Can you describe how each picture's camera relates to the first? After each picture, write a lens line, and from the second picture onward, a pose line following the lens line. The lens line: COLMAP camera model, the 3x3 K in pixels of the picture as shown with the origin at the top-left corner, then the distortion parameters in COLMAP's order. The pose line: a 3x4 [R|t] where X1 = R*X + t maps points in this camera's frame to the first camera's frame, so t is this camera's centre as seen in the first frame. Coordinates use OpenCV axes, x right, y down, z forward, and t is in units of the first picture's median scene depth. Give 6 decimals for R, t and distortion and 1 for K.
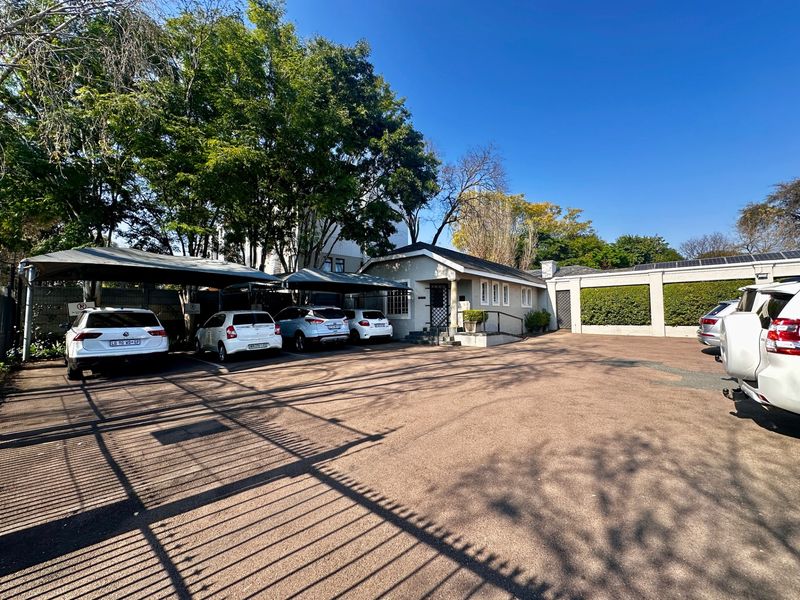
lens RADIAL K [[320.0, 0, 401.9], [0, 320.0, 303.6], [0, 0, 1]] dist [-0.001812, -0.000098]
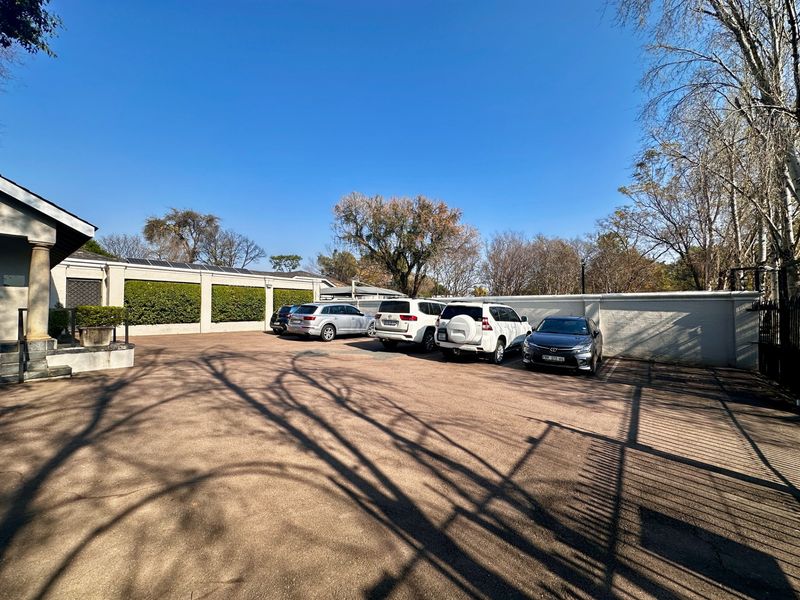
lens RADIAL K [[318.1, 0, 401.3], [0, 318.1, 297.6], [0, 0, 1]] dist [-0.000467, -0.000053]
pose [[-0.062830, 0.044730, 0.997021, -0.305976], [-0.039535, 0.998099, -0.047270, 0.008717], [-0.997241, -0.042387, -0.060942, 0.407372]]
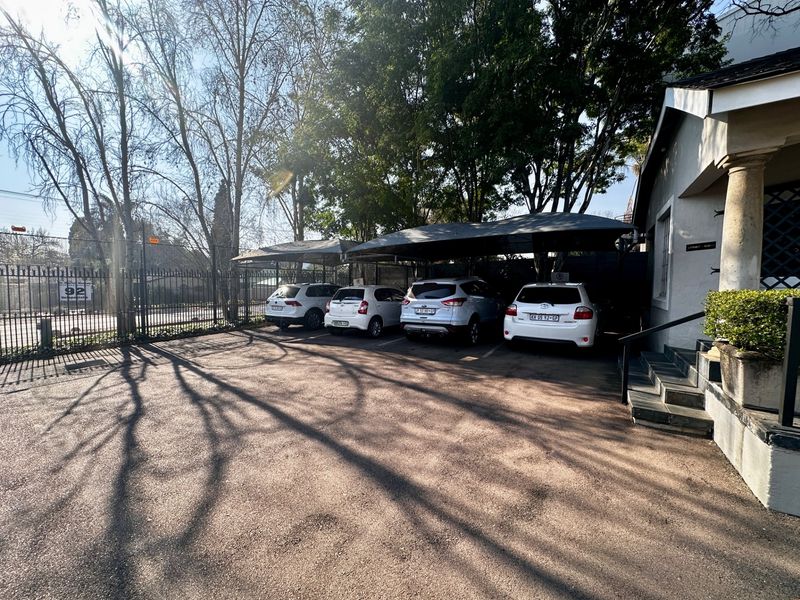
lens RADIAL K [[318.1, 0, 401.3], [0, 318.1, 297.6], [0, 0, 1]] dist [-0.000467, -0.000053]
pose [[0.169039, 0.047670, -0.984456, 0.304291], [0.031307, 0.998066, 0.053704, 0.006053], [0.985112, -0.039898, 0.167220, 0.609846]]
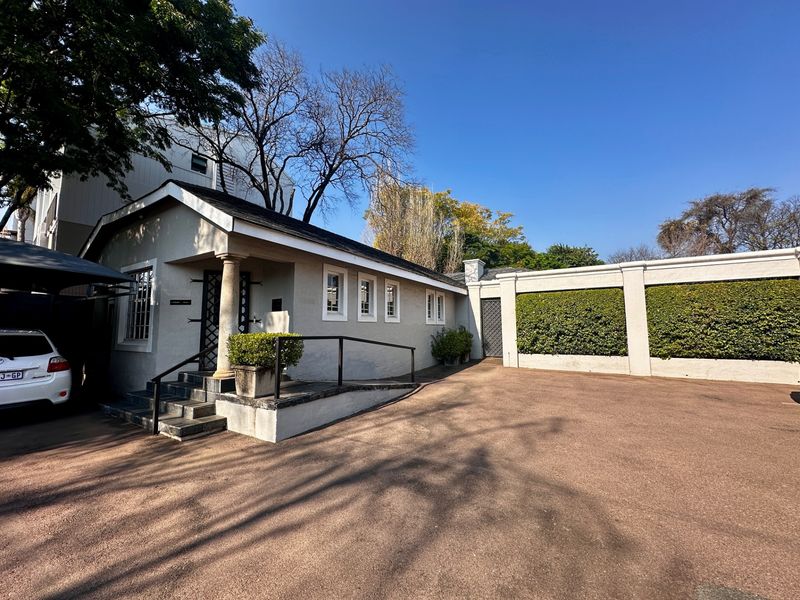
lens RADIAL K [[320.0, 0, 401.9], [0, 320.0, 303.6], [0, 0, 1]] dist [-0.001812, -0.000098]
pose [[0.983209, 0.015957, 0.181787, 0.258751], [-0.008079, 0.998999, -0.043995, 0.000117], [-0.182307, 0.041788, 0.982353, 0.489555]]
